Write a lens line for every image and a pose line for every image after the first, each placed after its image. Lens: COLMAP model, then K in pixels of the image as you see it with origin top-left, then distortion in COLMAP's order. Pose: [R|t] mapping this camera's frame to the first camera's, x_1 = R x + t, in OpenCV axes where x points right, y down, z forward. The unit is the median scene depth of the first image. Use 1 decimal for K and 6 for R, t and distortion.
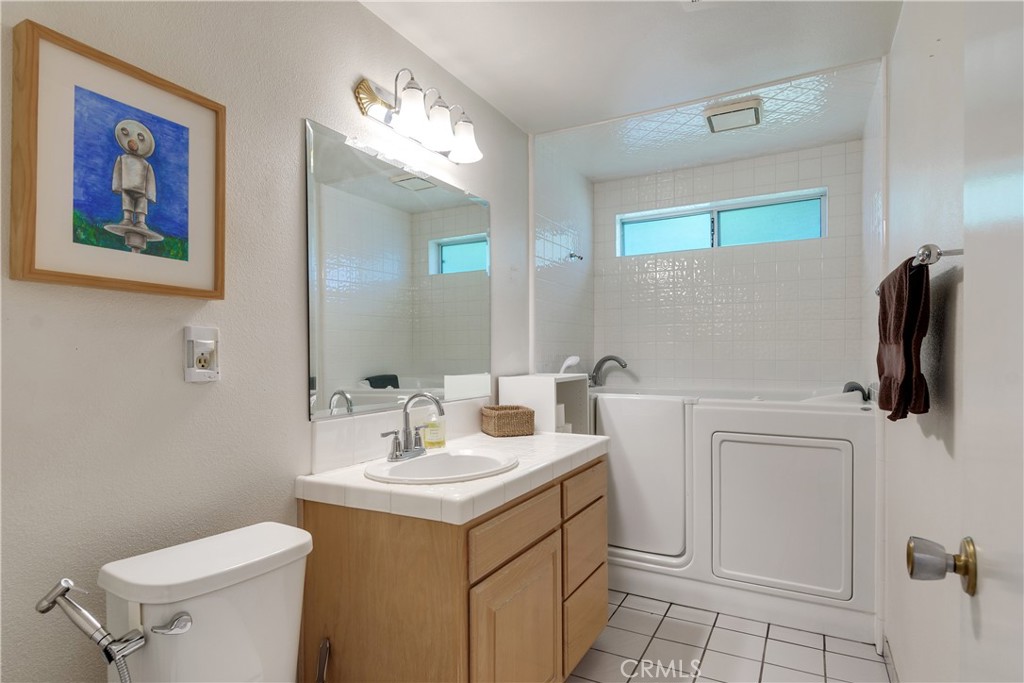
lens RADIAL K [[546.9, 0, 499.8], [0, 546.9, 341.8], [0, 0, 1]] dist [0.001554, -0.000516]
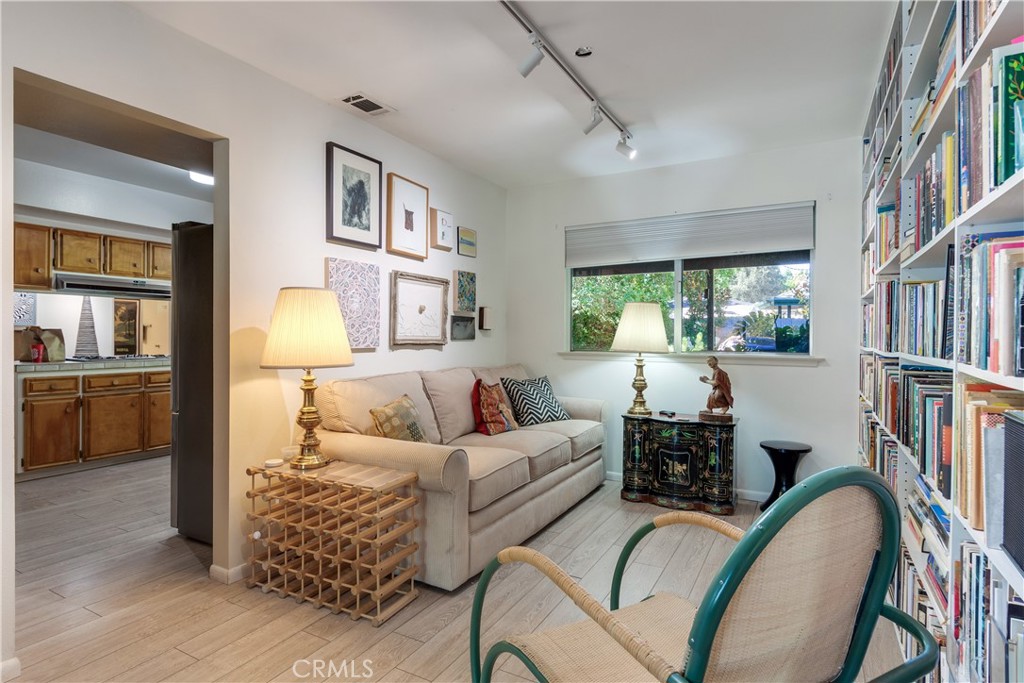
lens RADIAL K [[546.9, 0, 499.8], [0, 546.9, 341.8], [0, 0, 1]] dist [0.001554, -0.000516]
pose [[0.999934, 0.004840, 0.010411, -0.068949], [-0.005328, 0.998860, 0.047444, 0.240117], [-0.010170, -0.047496, 0.998820, -1.604117]]
